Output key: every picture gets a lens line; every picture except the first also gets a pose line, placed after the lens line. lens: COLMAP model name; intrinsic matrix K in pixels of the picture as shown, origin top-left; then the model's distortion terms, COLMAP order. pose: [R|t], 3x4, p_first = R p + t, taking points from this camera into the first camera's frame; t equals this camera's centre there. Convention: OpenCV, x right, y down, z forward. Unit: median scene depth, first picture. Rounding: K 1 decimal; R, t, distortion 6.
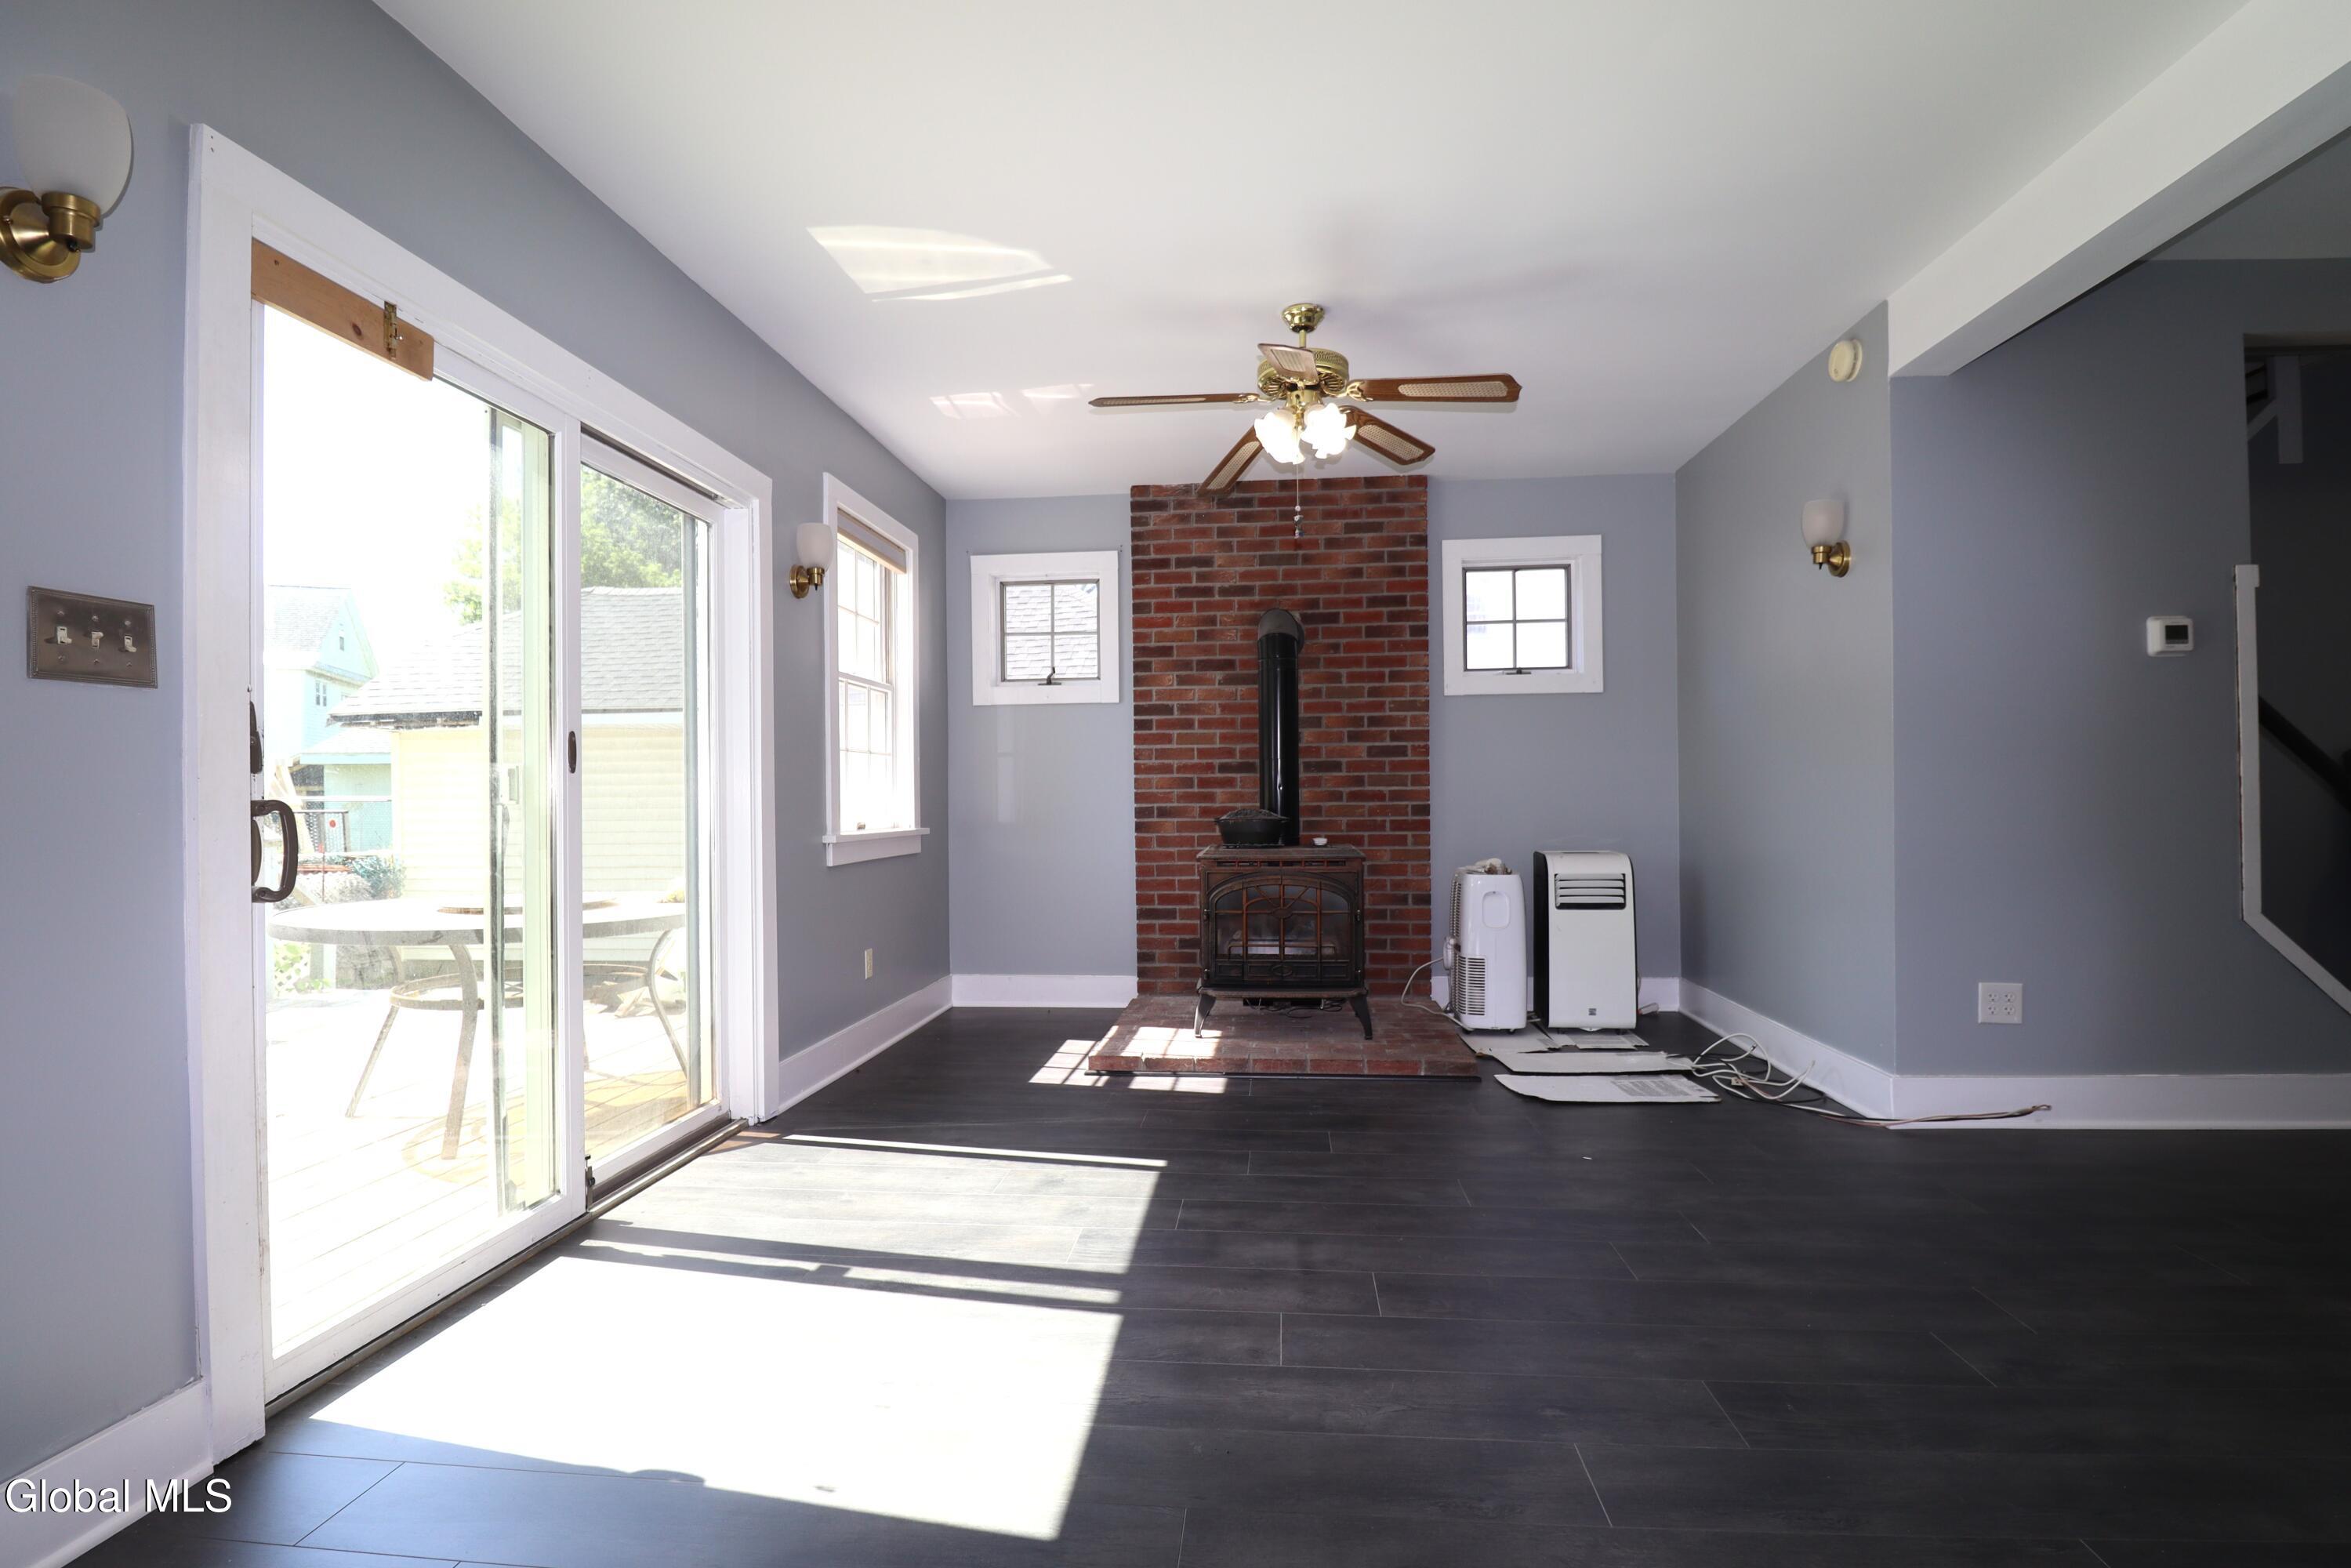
lens RADIAL K [[1117.2, 0, 1176.5], [0, 1117.2, 789.3], [0, 0, 1]] dist [-0.000174, -0.011378]
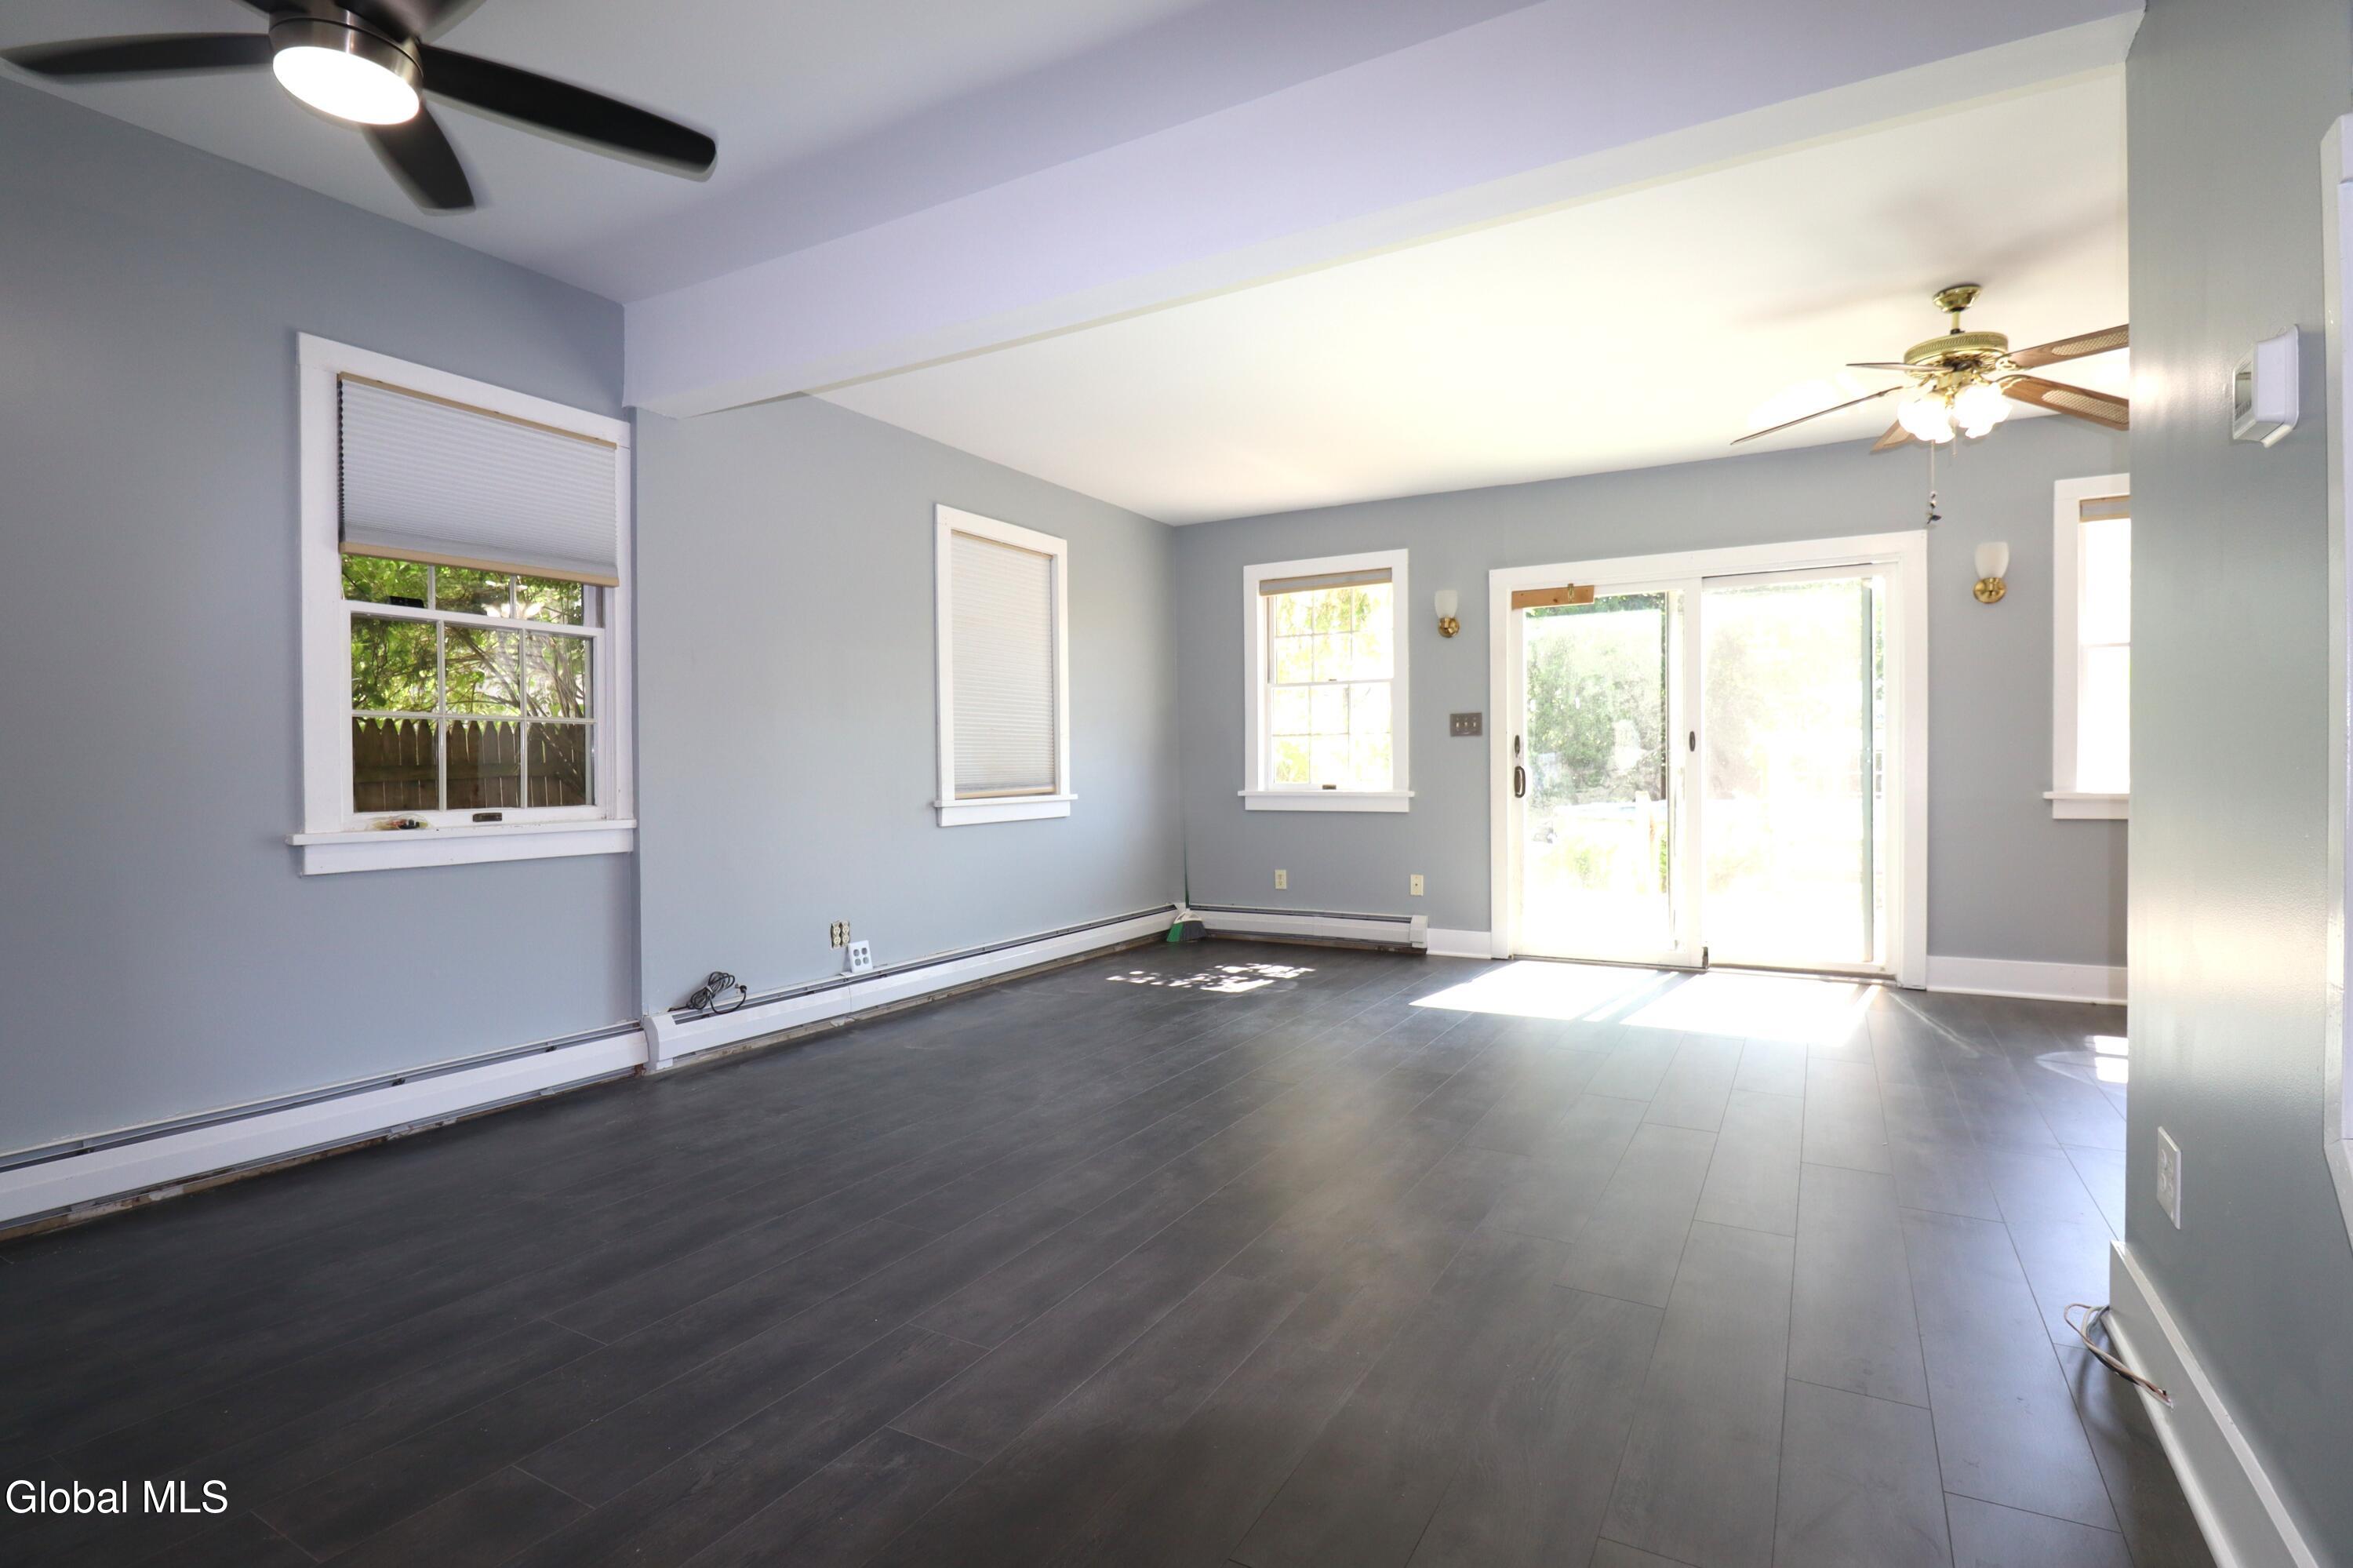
lens RADIAL K [[1132.3, 0, 1180.6], [0, 1132.3, 782.4], [0, 0, 1]] dist [-0.008832, -0.000609]
pose [[-0.410379, 0.025075, -0.911570, 0.896519], [0.021681, 0.999608, 0.017736, -0.007516], [0.911657, -0.012486, -0.410761, 0.508492]]
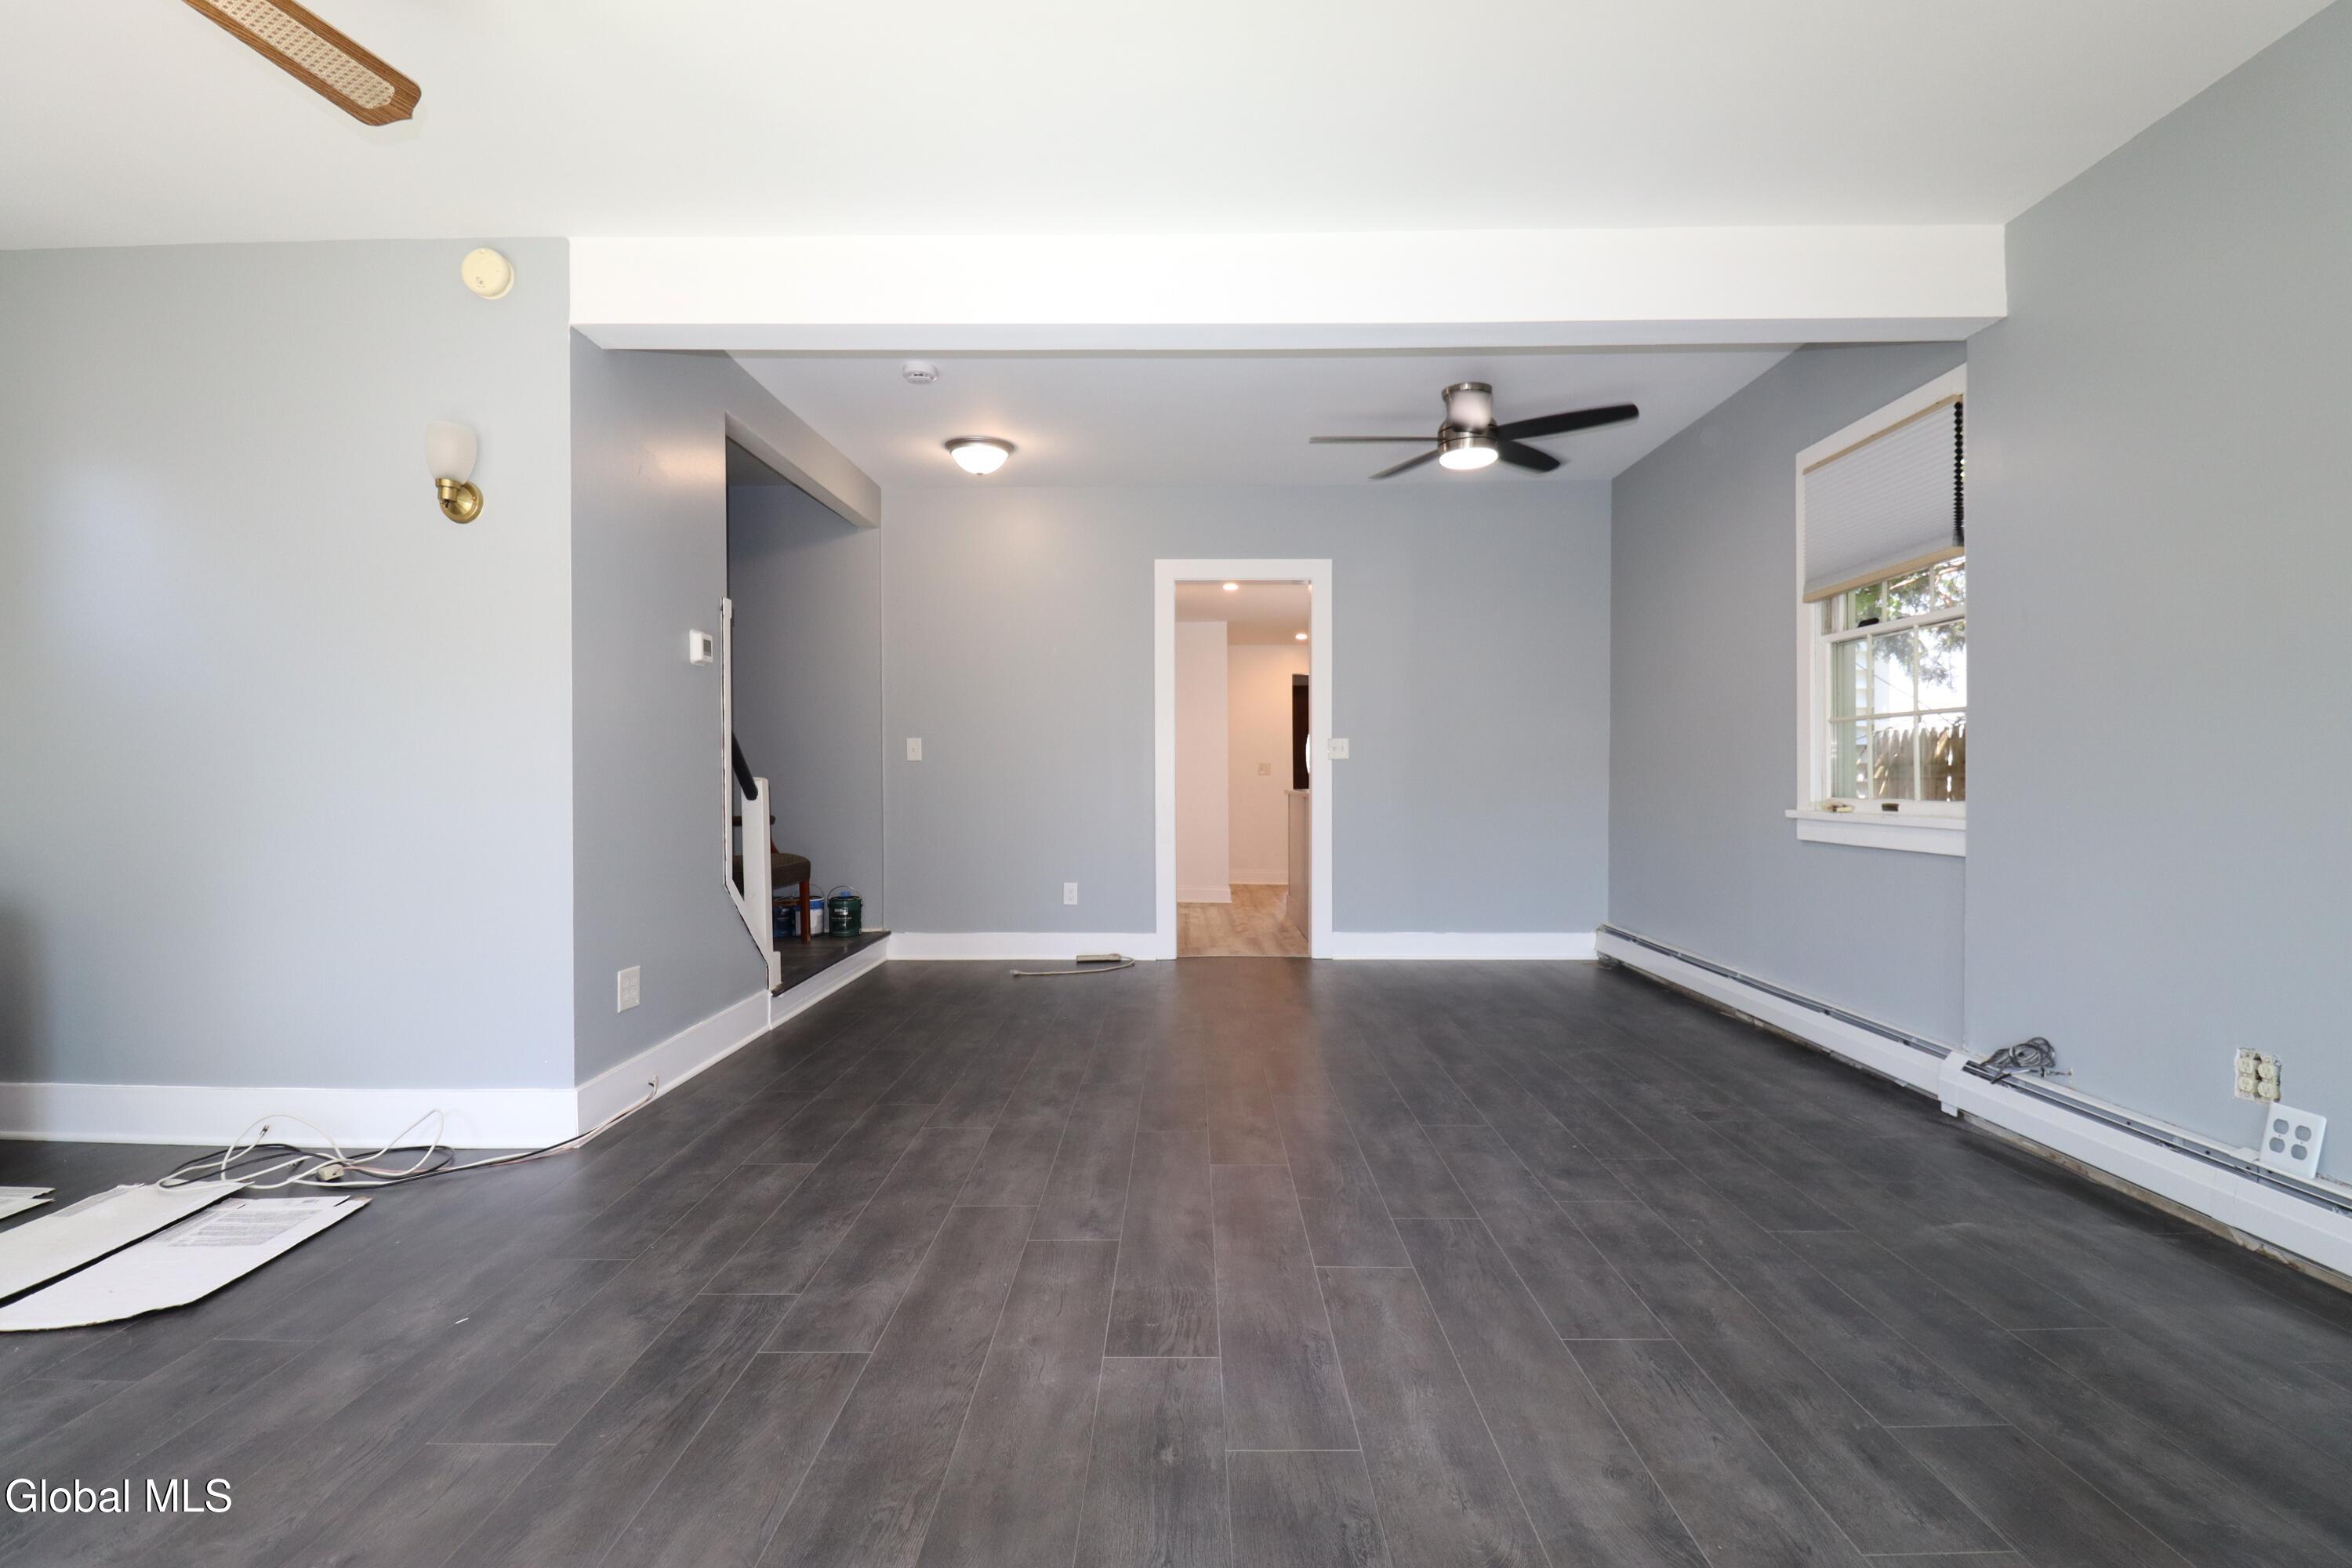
lens RADIAL K [[1109.8, 0, 1175.5], [0, 1109.8, 794.8], [0, 0, 1]] dist [0.013887, -0.023167]
pose [[-0.080388, -0.005697, 0.996747, -0.198653], [-0.002331, 0.999982, 0.005528, 0.005313], [-0.996761, -0.001879, -0.080399, 0.375547]]
